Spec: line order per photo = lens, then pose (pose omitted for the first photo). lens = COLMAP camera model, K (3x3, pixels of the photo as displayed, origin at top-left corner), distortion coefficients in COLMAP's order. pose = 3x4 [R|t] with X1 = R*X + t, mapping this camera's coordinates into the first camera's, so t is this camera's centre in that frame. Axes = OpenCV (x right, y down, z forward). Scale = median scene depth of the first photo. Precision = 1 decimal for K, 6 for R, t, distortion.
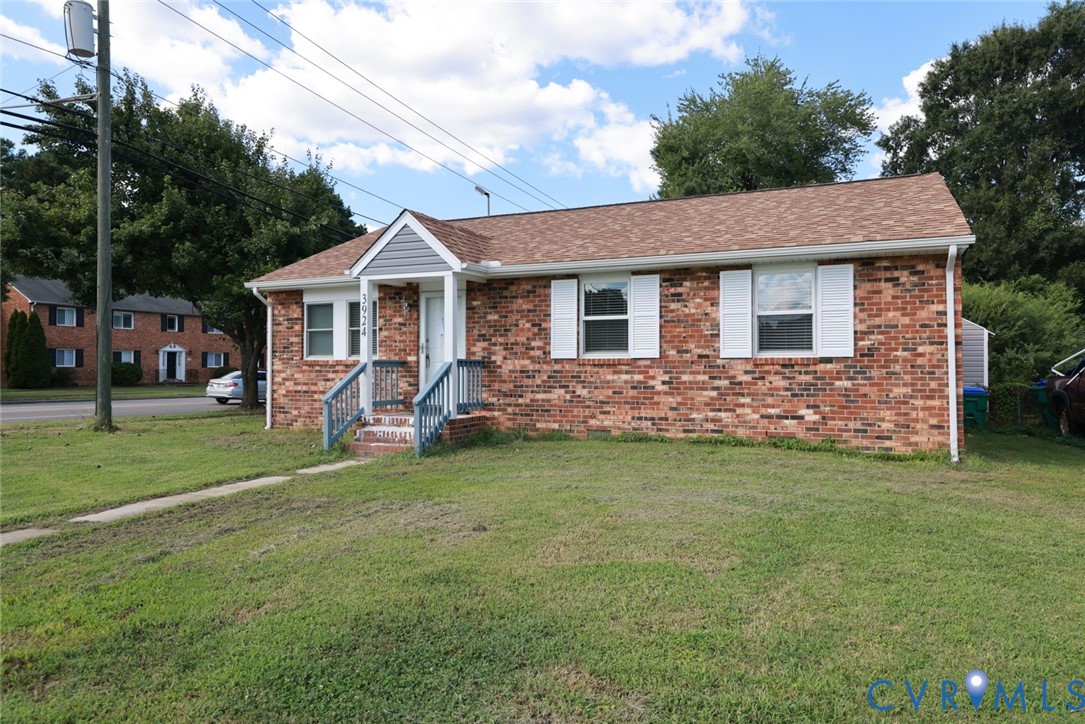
lens RADIAL K [[728.4, 0, 545.7], [0, 728.4, 356.9], [0, 0, 1]] dist [0.000587, 0.002772]
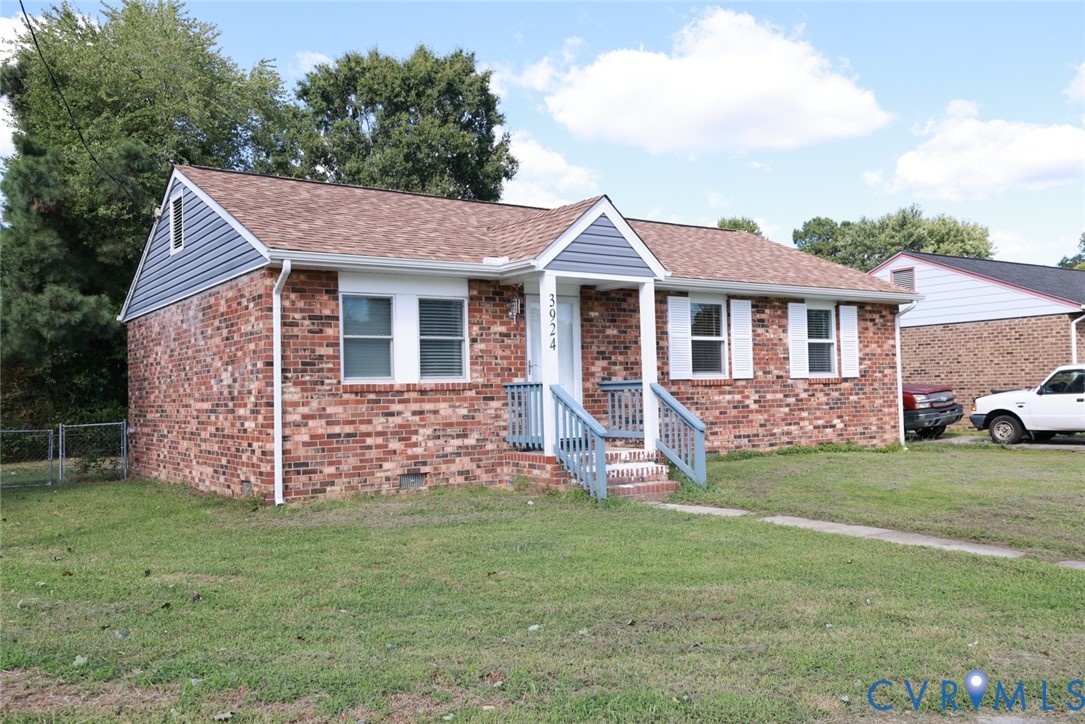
lens RADIAL K [[906.5, 0, 542.5], [0, 906.5, 362.0], [0, 0, 1]] dist [0.028918, 0.001953]
pose [[0.524953, 0.017564, 0.850950, -1.104327], [0.009760, 0.999597, -0.026653, 0.009380], [-0.851075, 0.022297, 0.524570, 0.545637]]
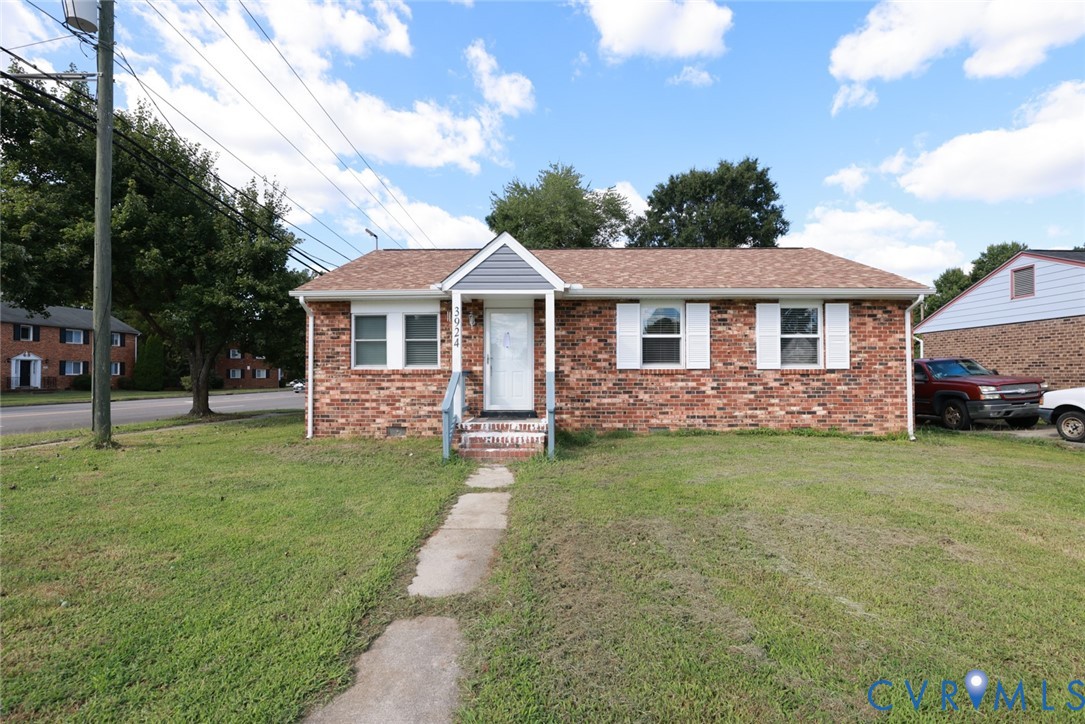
lens RADIAL K [[494.8, 0, 544.4], [0, 494.8, 366.0], [0, 0, 1]] dist [-0.033872, 0.004305]
pose [[0.920706, 0.006705, 0.390199, -0.431591], [-0.005361, 0.999975, -0.004534, 0.001577], [-0.390220, 0.002083, 0.920719, 0.310403]]
